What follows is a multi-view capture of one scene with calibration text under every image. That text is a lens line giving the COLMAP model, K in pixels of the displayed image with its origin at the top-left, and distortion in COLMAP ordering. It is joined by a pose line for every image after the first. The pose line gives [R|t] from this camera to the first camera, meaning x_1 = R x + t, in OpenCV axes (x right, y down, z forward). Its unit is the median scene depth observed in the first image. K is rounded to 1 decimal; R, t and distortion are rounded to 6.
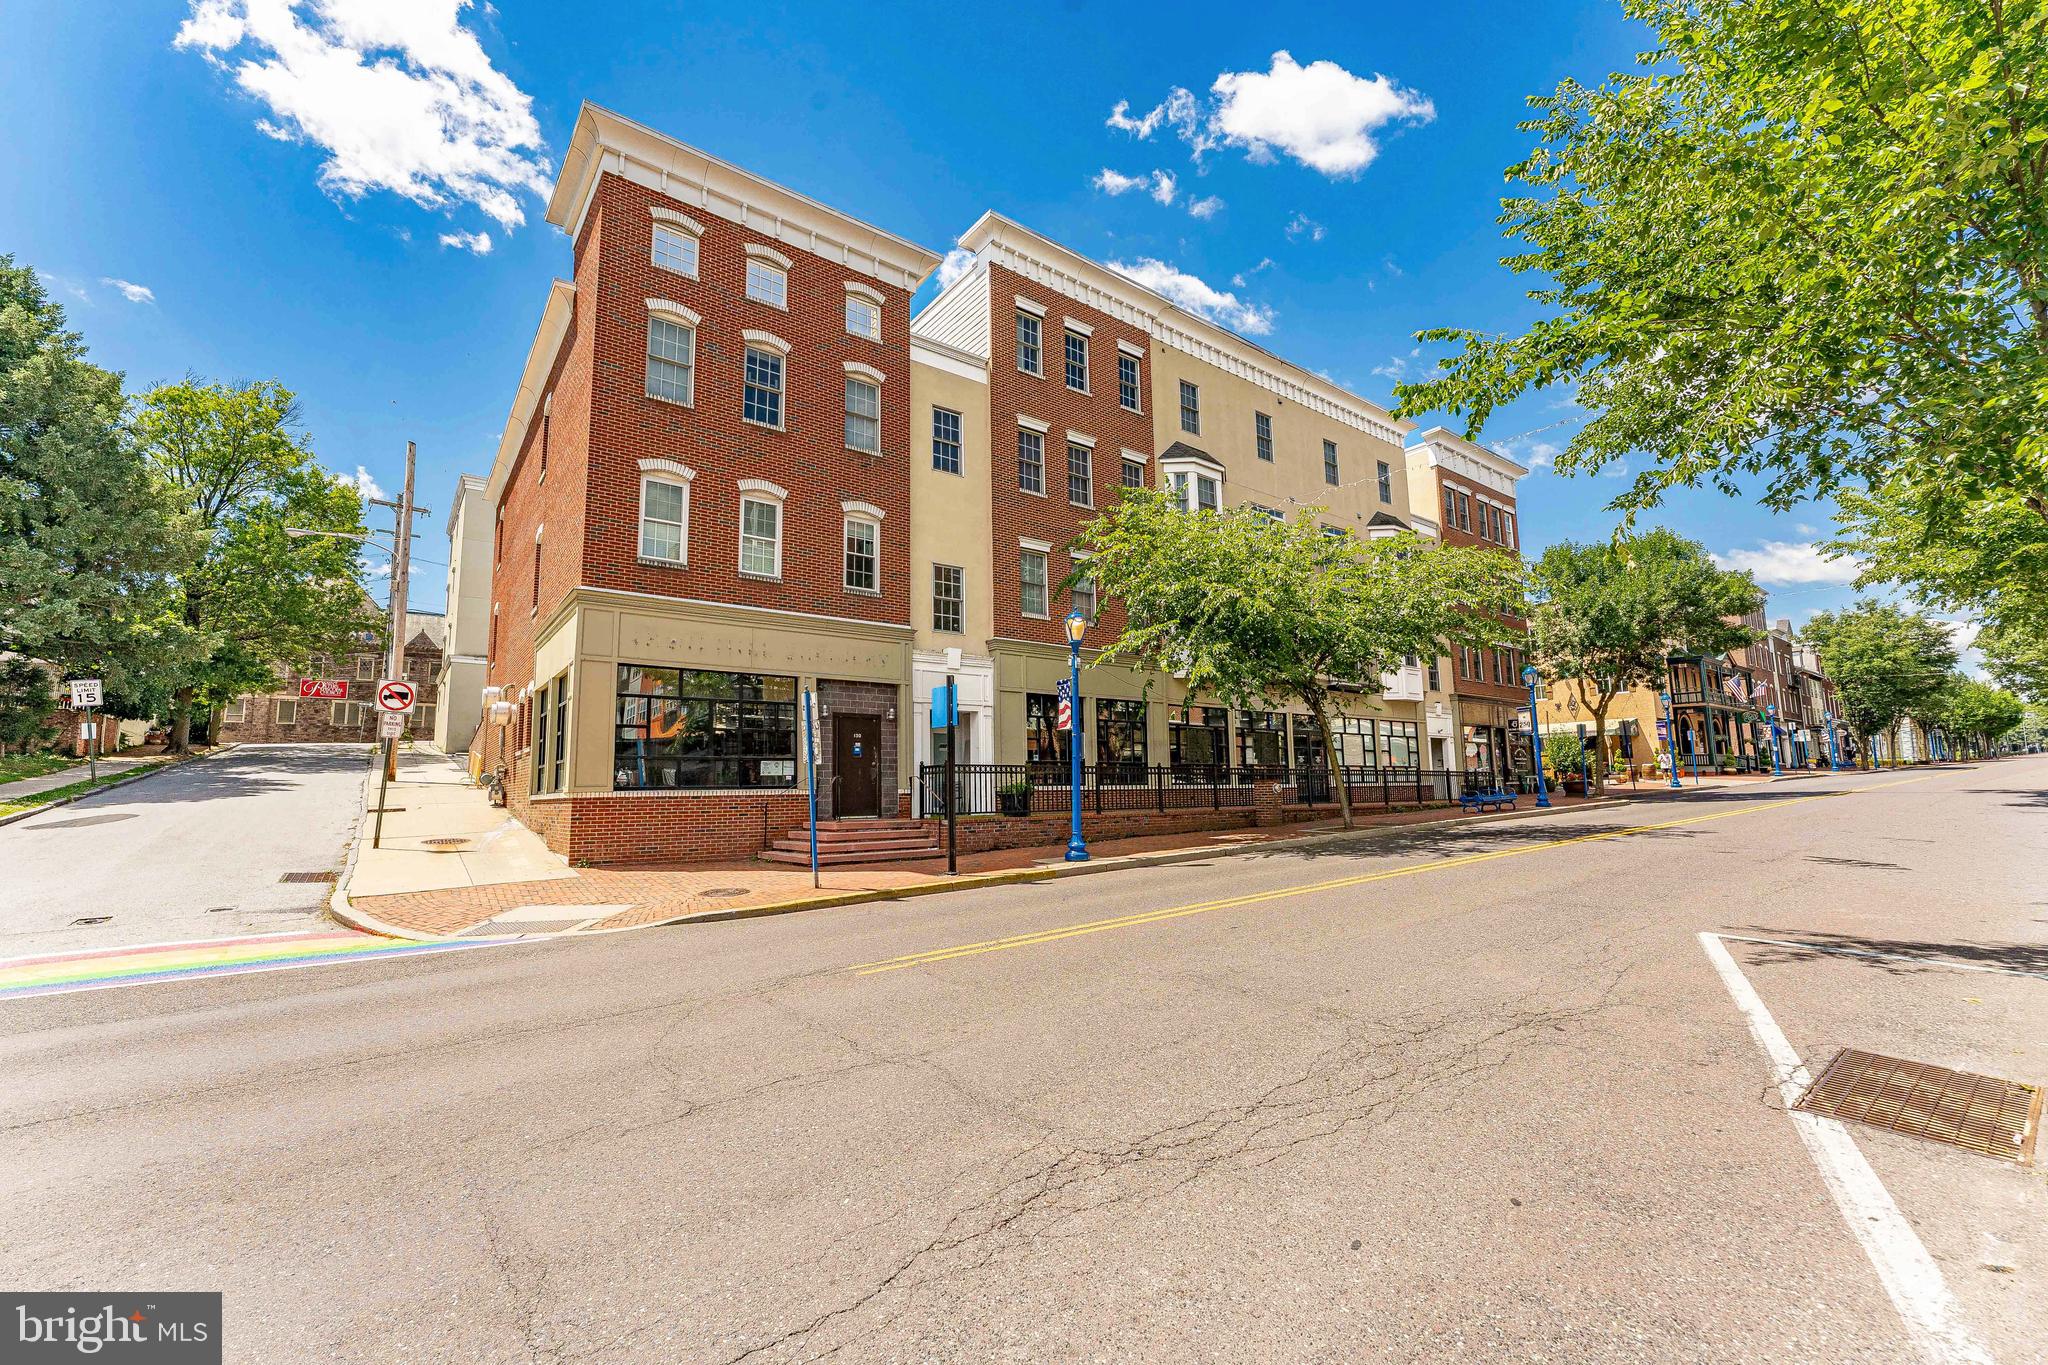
lens RADIAL K [[820.9, 0, 1024.0], [0, 820.9, 682.5], [0, 0, 1]] dist [0.000259, 0.000022]
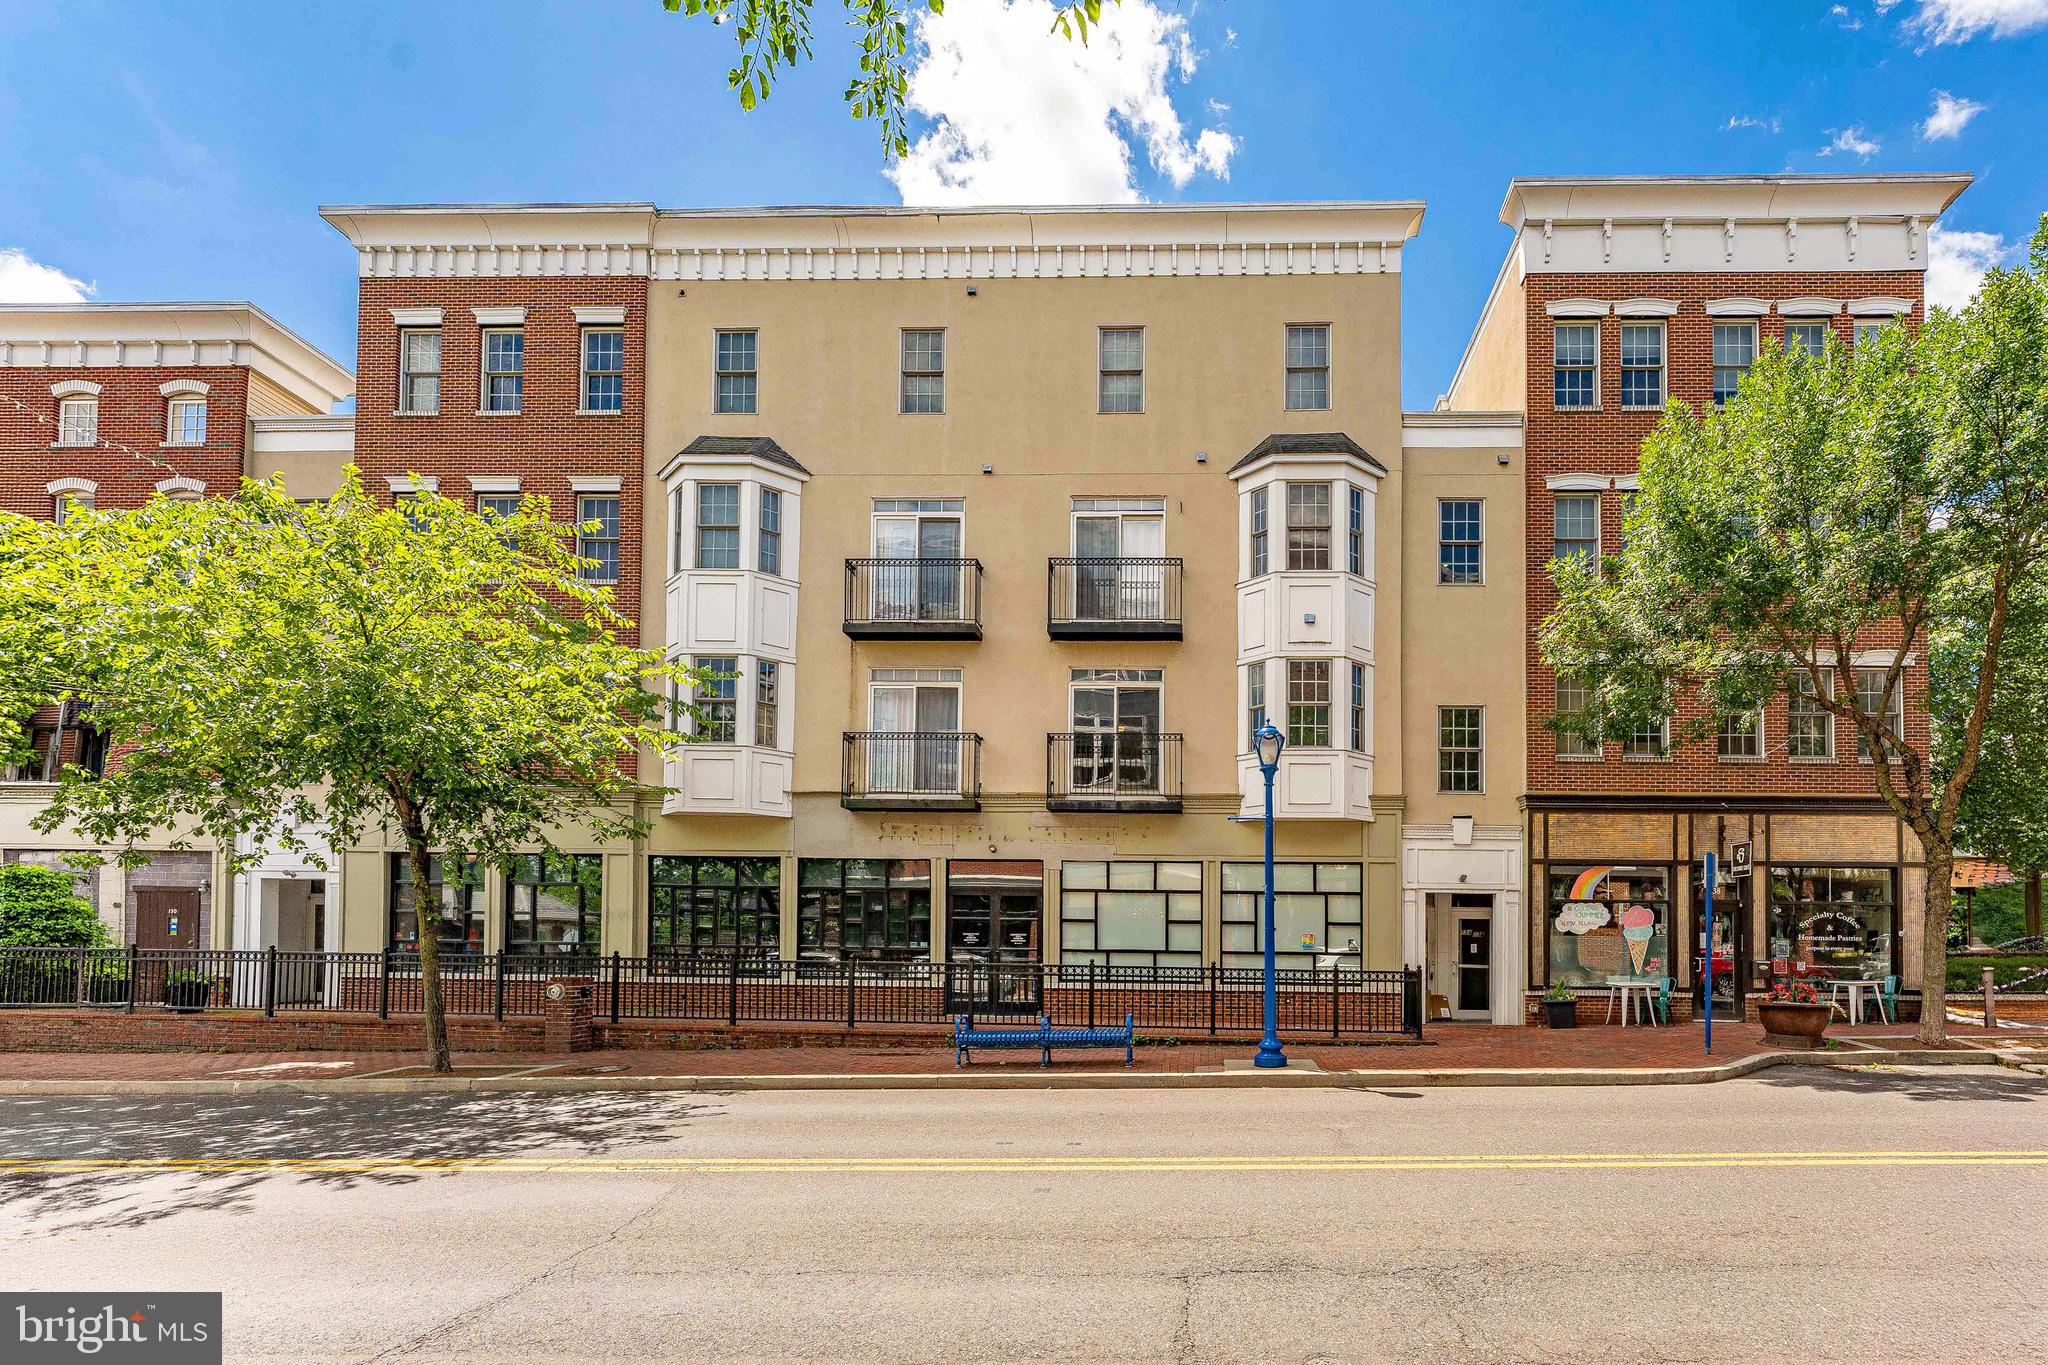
lens RADIAL K [[828.1, 0, 1024.3], [0, 828.1, 915.0], [0, 0, 1]] dist [-0.001409, -0.000113]
pose [[0.788579, -0.002437, -0.614928, 0.786574], [0.059544, 0.995596, 0.072413, 0.040628], [0.612043, -0.093719, 0.785251, 0.635147]]
